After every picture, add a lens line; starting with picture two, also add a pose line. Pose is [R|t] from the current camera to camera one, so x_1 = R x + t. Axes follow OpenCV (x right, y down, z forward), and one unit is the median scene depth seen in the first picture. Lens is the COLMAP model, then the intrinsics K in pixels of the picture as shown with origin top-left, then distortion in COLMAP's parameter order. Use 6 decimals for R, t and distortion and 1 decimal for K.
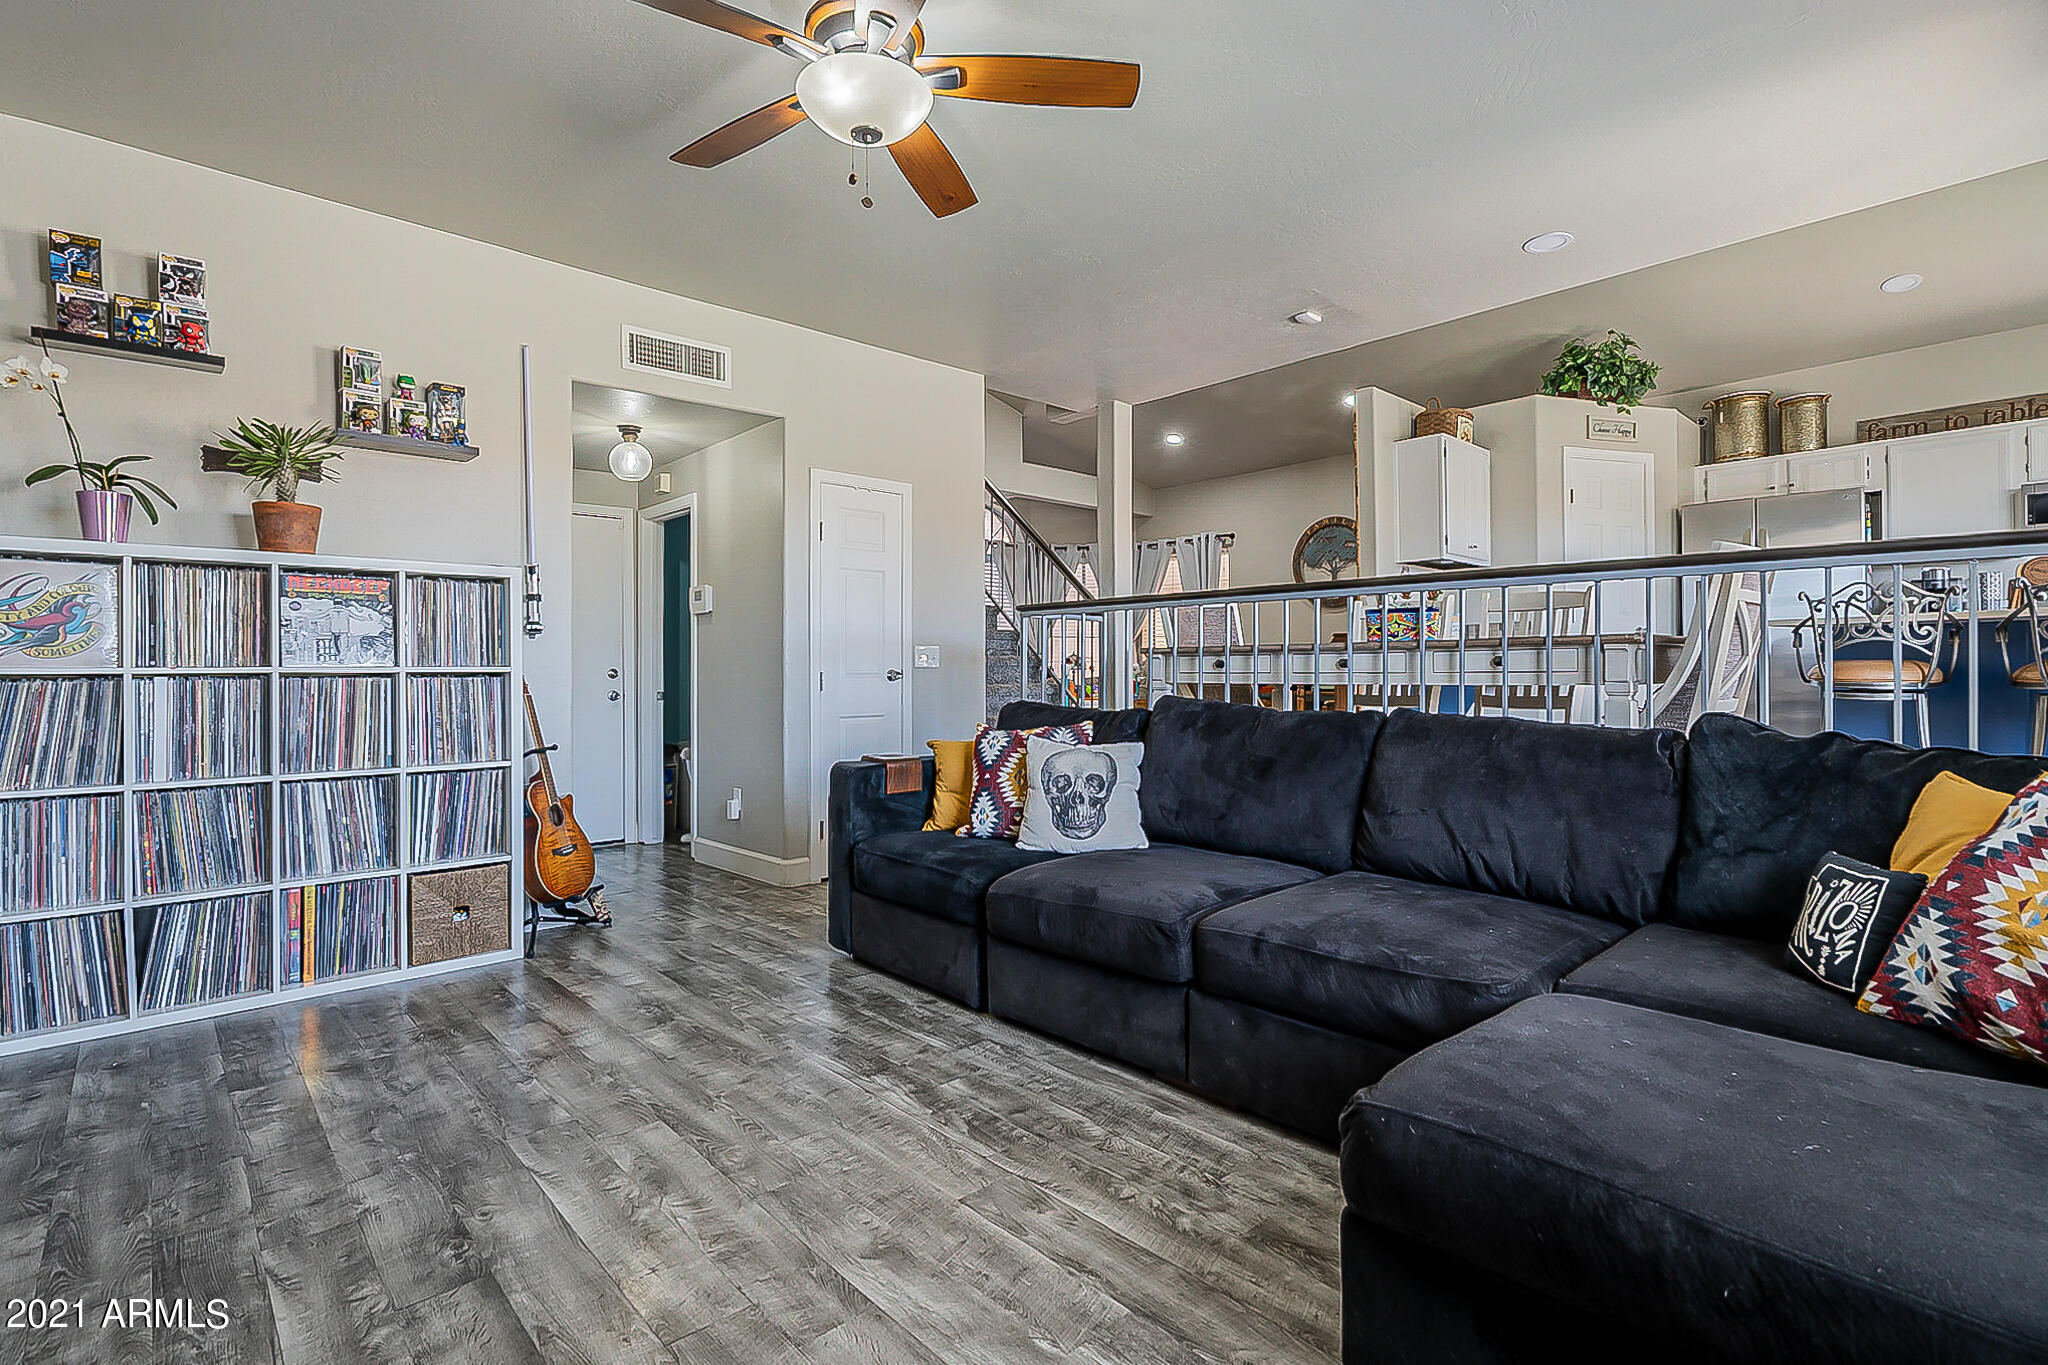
lens RADIAL K [[968.4, 0, 1019.5], [0, 968.4, 667.7], [0, 0, 1]] dist [-0.000907, 0.000325]
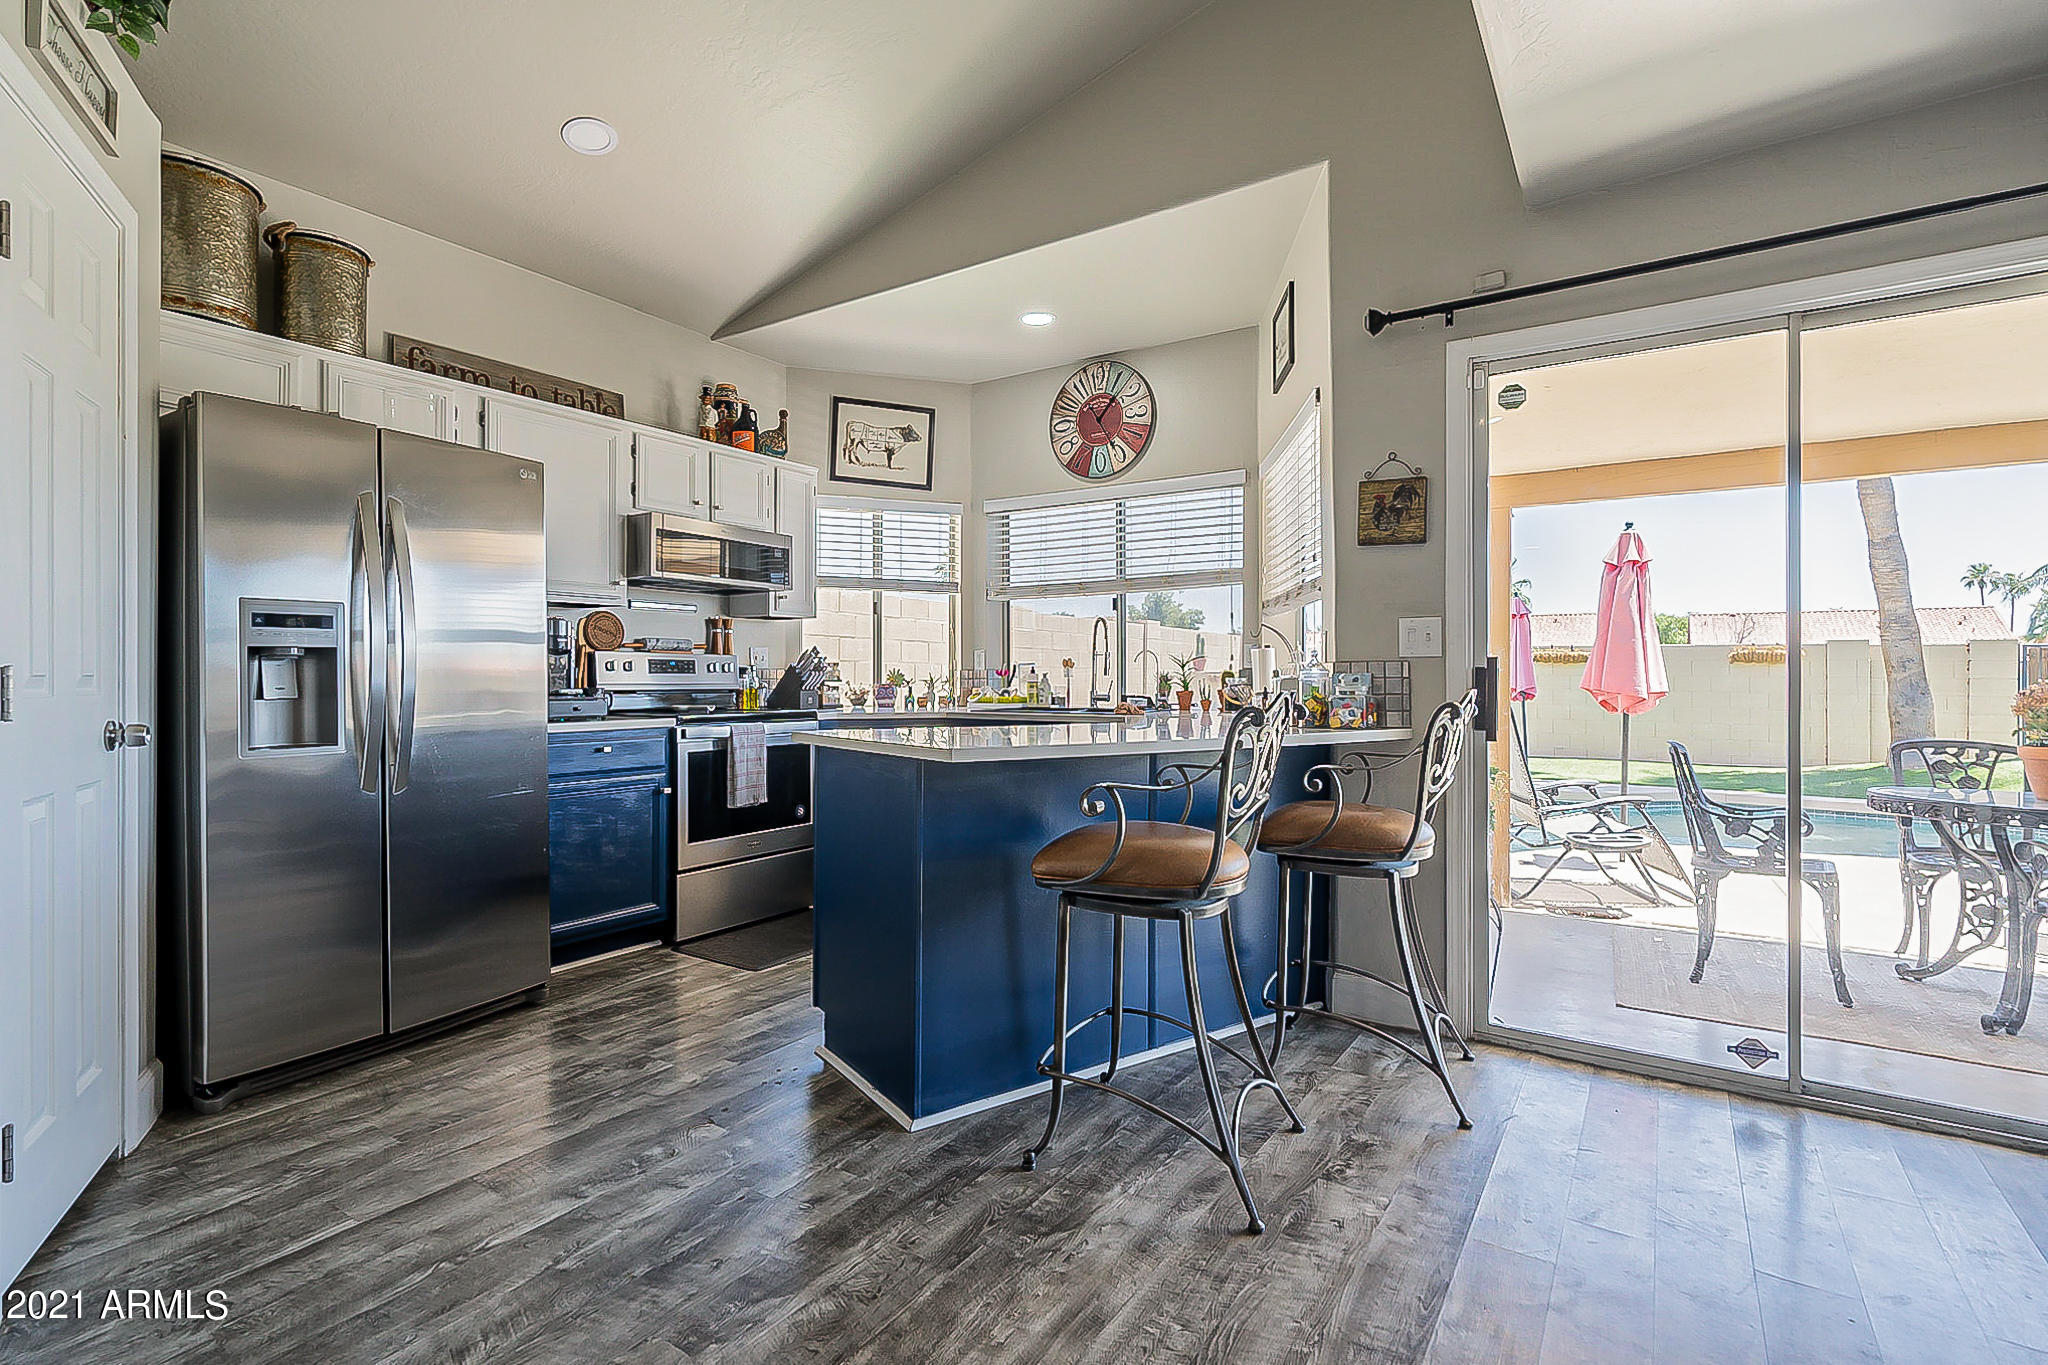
lens RADIAL K [[941.6, 0, 1022.8], [0, 941.6, 677.2], [0, 0, 1]] dist [-0.001171, 0.000223]
pose [[-0.237023, 0.001350, 0.971503, 0.662287], [-0.010511, 0.999937, -0.003954, -0.150324], [-0.971447, -0.011149, -0.236994, 2.013688]]
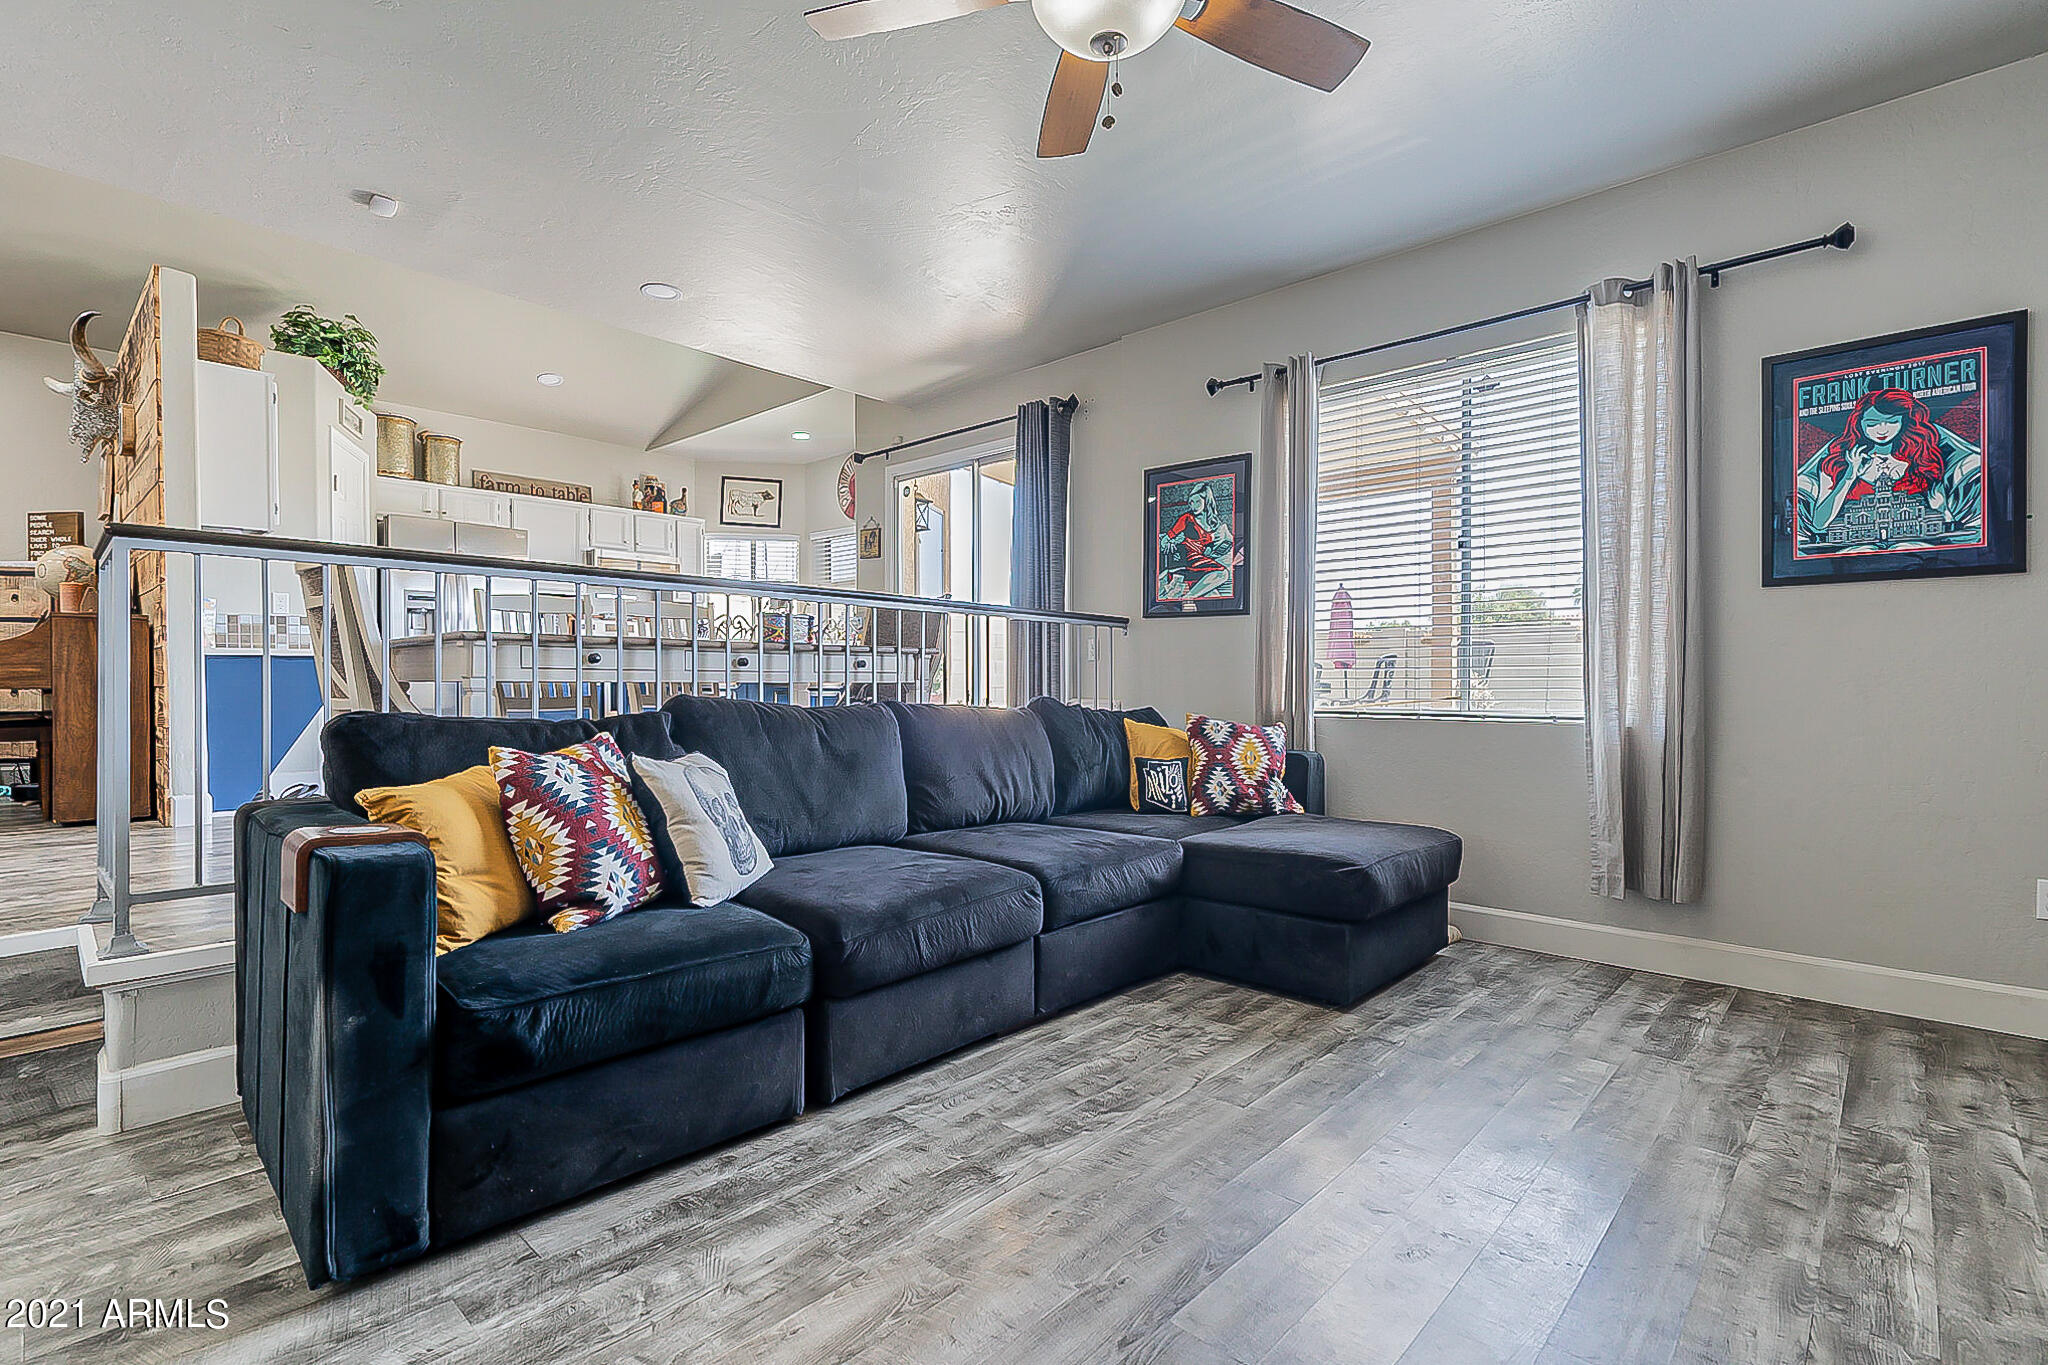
lens RADIAL K [[951.2, 0, 1024.0], [0, 951.2, 682.5], [0, 0, 1]] dist [-0.001927, -0.000426]
pose [[-0.083199, 0.004121, 0.996524, -0.953040], [-0.008289, 0.999954, -0.004827, 0.026790], [-0.996498, -0.008662, -0.083161, 1.080113]]
